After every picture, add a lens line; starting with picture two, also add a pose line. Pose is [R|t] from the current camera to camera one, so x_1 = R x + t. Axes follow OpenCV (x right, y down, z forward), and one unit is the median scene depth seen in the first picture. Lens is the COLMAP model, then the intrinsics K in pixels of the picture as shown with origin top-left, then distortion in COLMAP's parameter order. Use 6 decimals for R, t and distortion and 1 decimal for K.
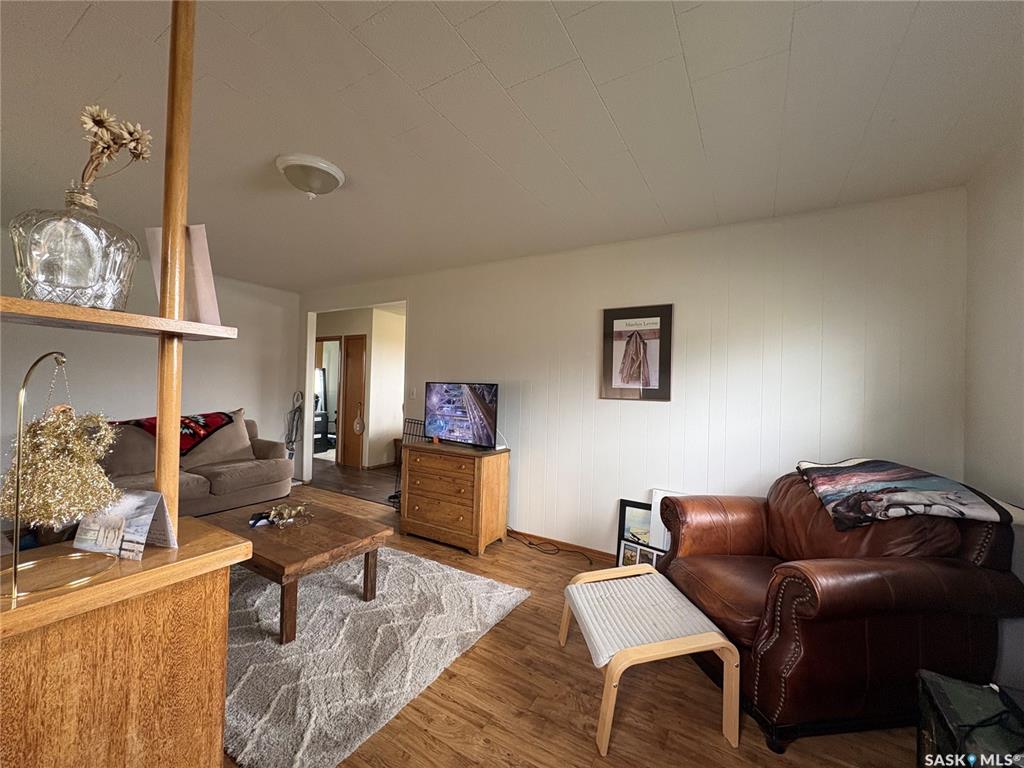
lens RADIAL K [[406.0, 0, 512.0], [0, 406.0, 384.0], [0, 0, 1]] dist [0.001241, 0.000131]
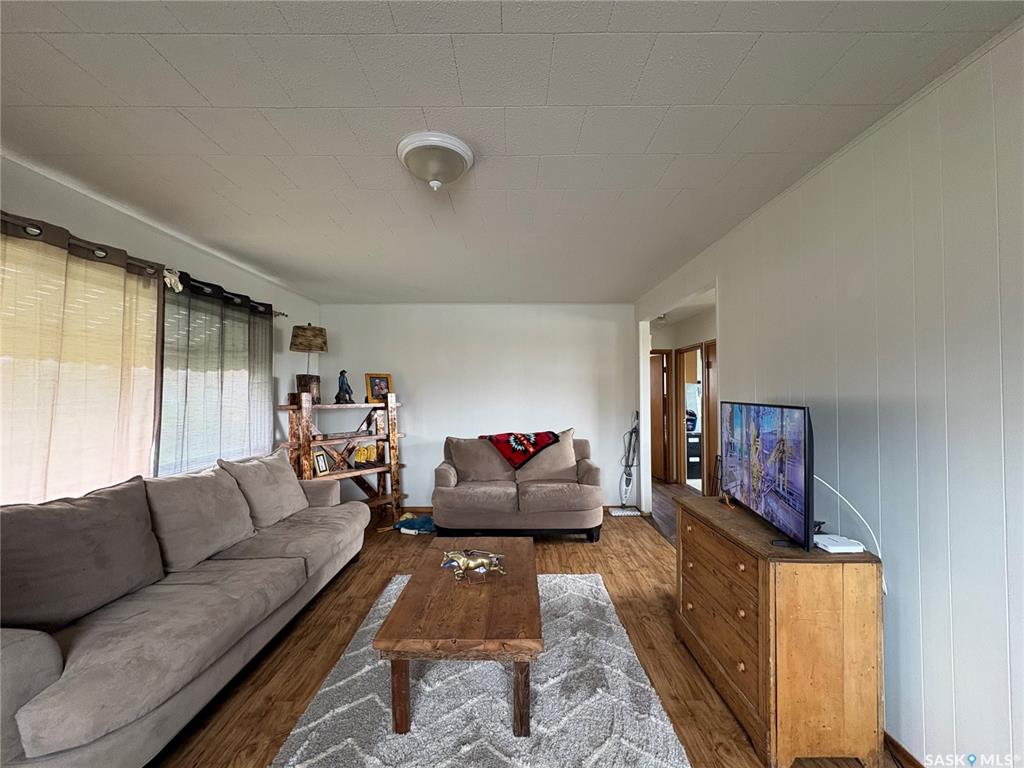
lens RADIAL K [[406.0, 0, 512.0], [0, 406.0, 384.0], [0, 0, 1]] dist [0.001241, 0.000131]
pose [[0.514679, -0.051113, -0.855858, 0.148602], [0.023880, 0.998689, -0.045283, -0.008840], [0.857050, 0.002868, 0.515225, 0.389864]]
